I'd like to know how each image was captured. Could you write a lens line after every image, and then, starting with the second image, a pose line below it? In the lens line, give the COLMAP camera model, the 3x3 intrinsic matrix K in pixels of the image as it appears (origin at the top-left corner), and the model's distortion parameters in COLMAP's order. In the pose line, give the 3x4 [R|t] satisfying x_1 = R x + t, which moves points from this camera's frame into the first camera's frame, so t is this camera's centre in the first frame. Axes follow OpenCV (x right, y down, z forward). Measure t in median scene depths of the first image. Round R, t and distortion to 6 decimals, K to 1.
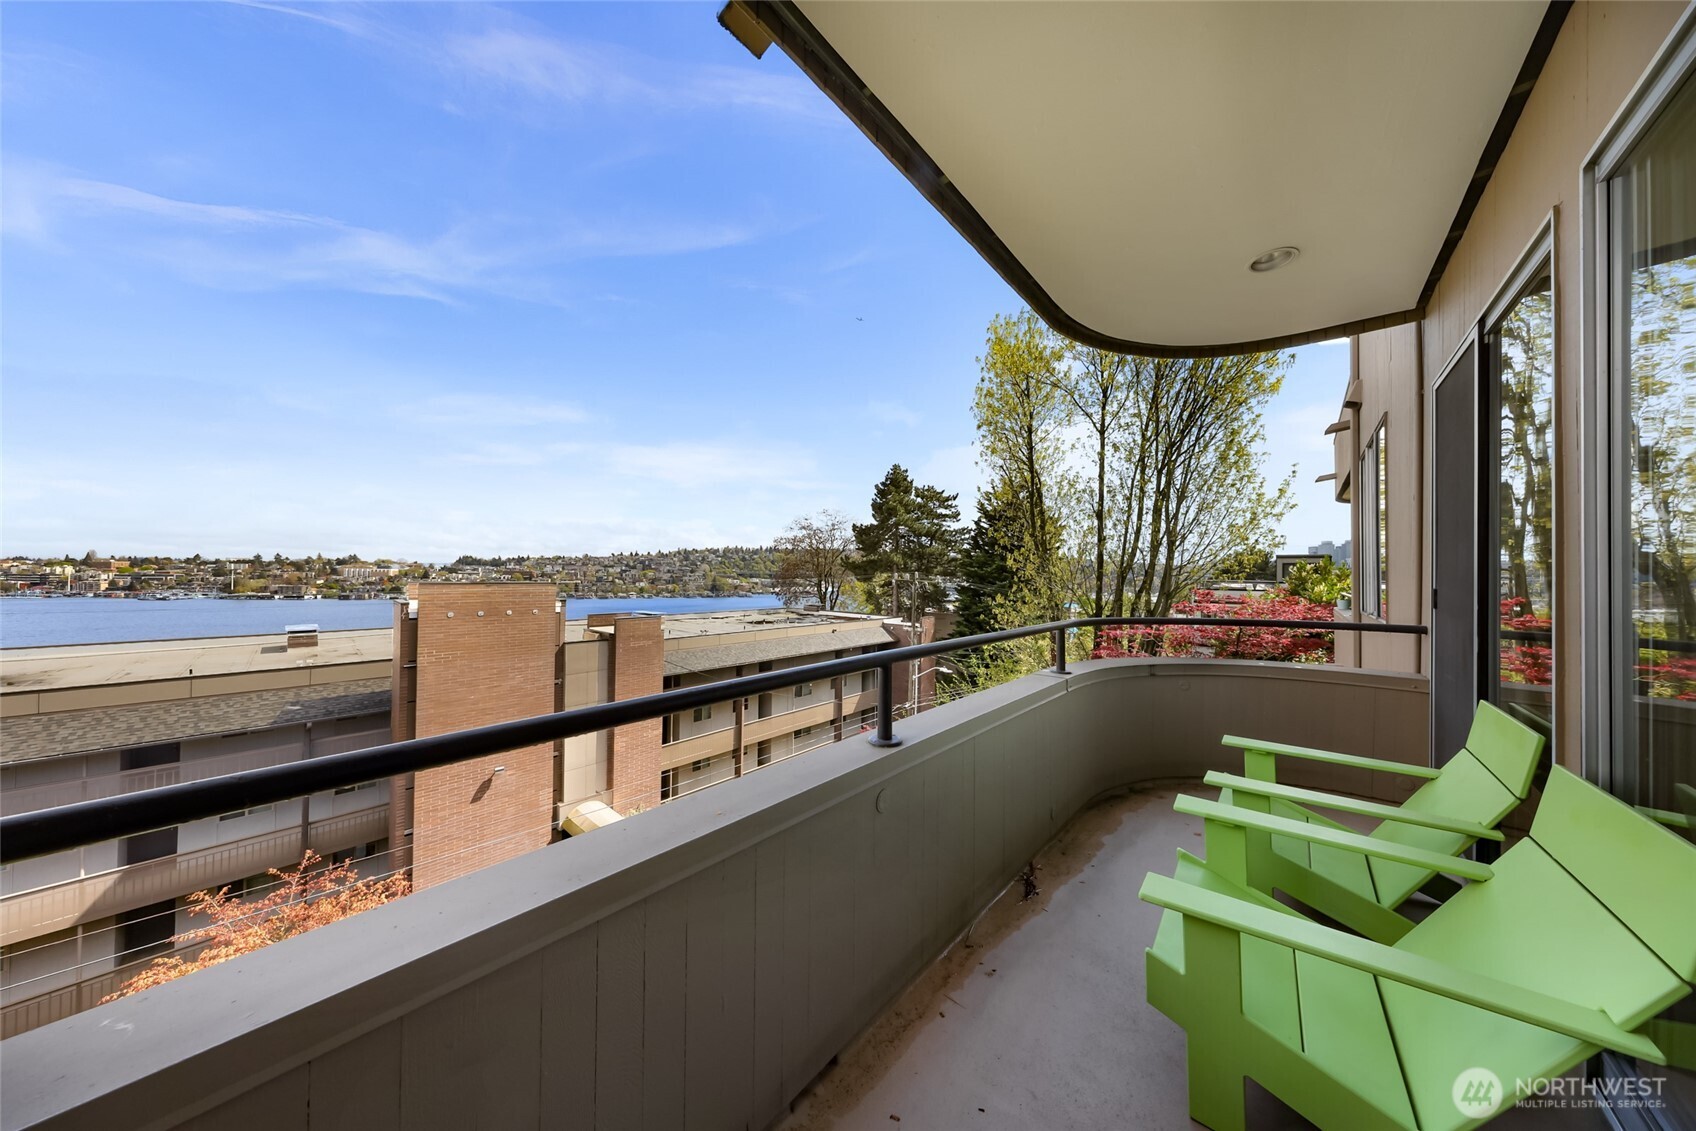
lens RADIAL K [[495.6, 0, 847.6], [0, 495.6, 564.9], [0, 0, 1]] dist [0.006410, 0.000265]
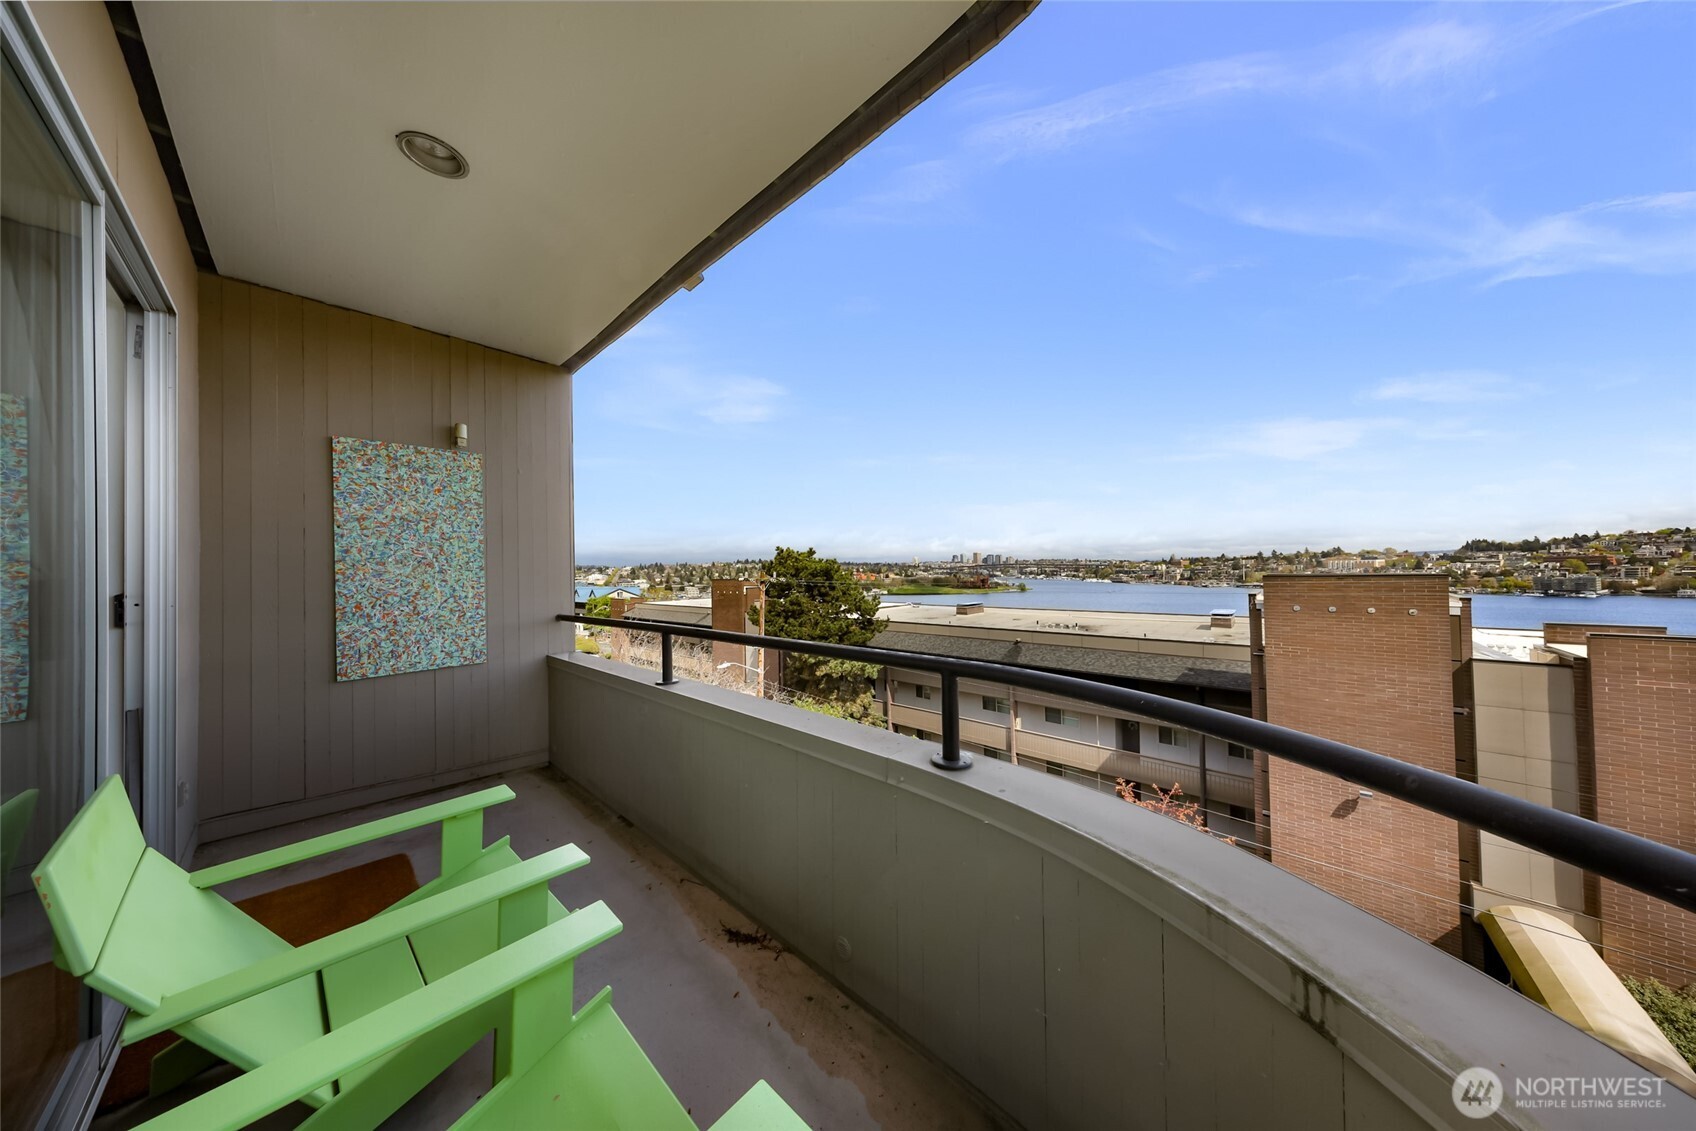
lens RADIAL K [[495.6, 0, 861.9], [0, 495.6, 568.9], [0, 0, 1]] dist [0.006410, 0.000265]
pose [[0.028154, -0.014595, -0.999497, 0.134486], [0.039123, 0.999143, -0.013488, 0.005043], [0.998838, -0.038723, 0.028701, 0.132759]]
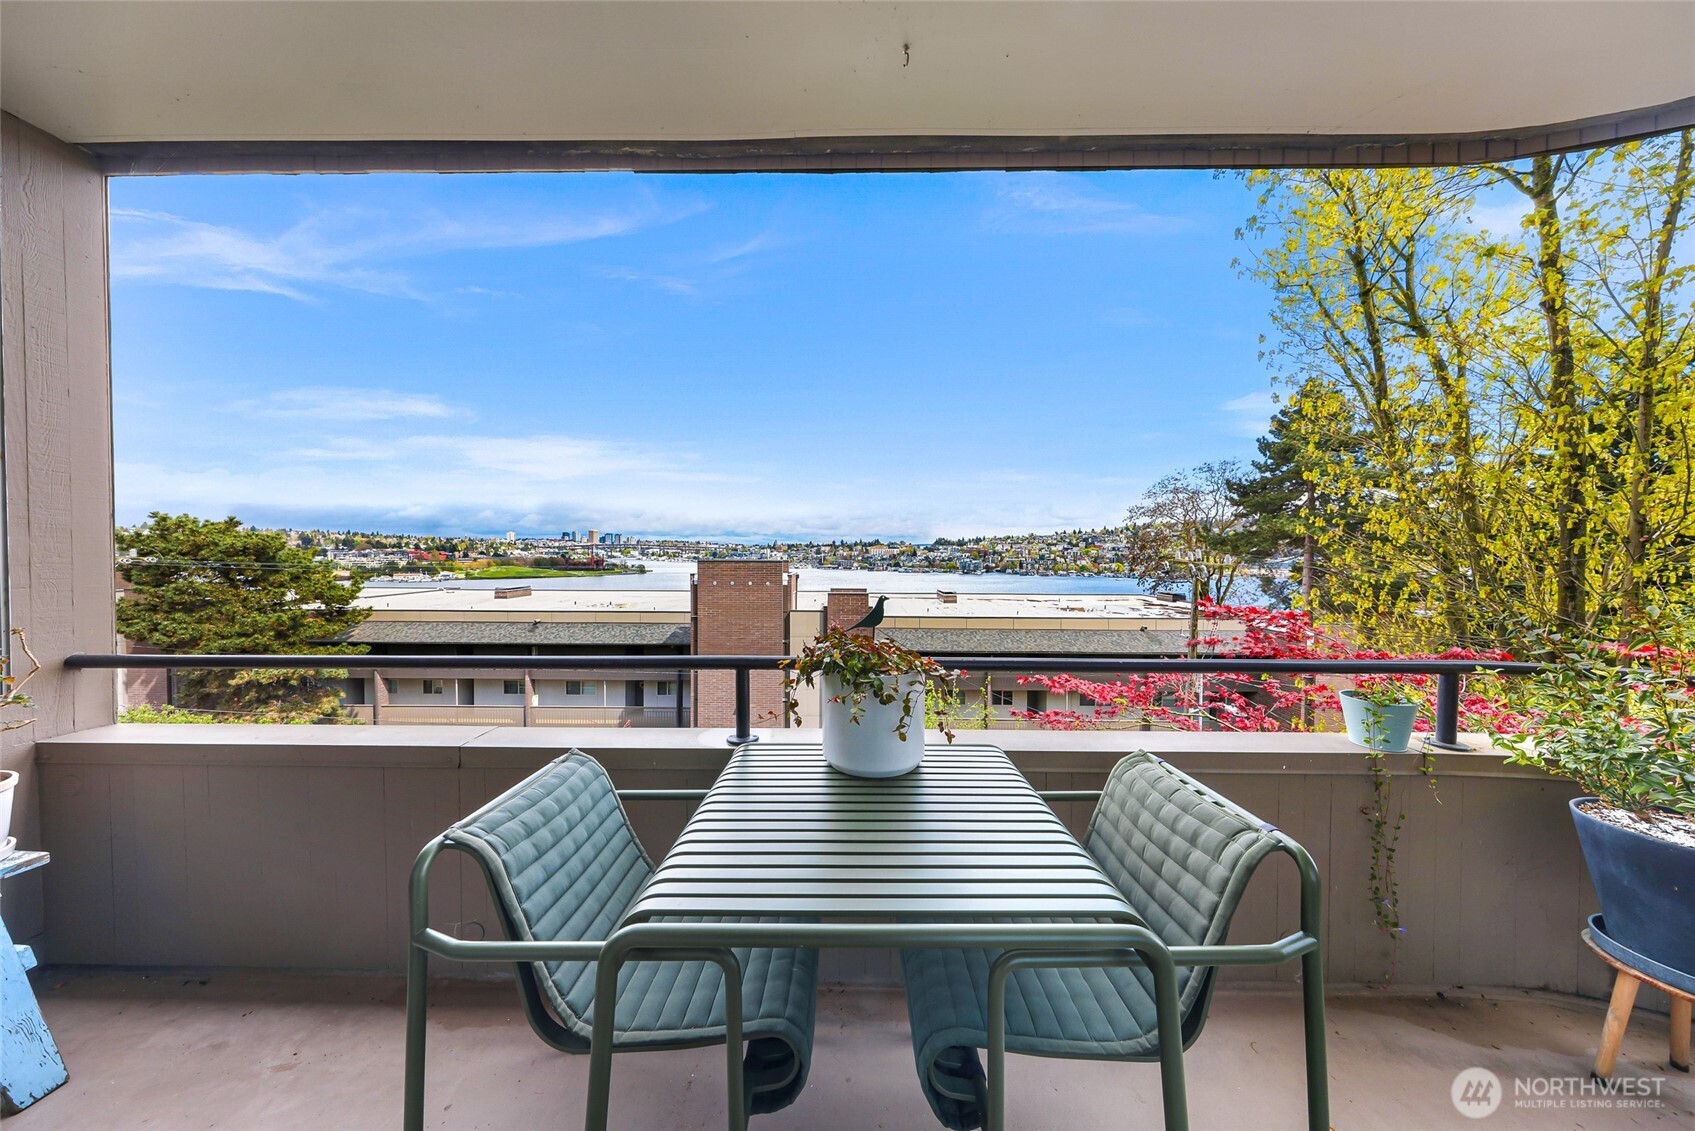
lens RADIAL K [[495.3, 0, 844.3], [0, 495.3, 545.7], [0, 0, 1]] dist [0.006410, 0.000265]
pose [[0.664252, -0.013101, -0.747394, 0.456593], [0.016727, 0.999857, -0.002660, 0.005645], [0.747321, -0.010735, 0.664376, 0.338291]]
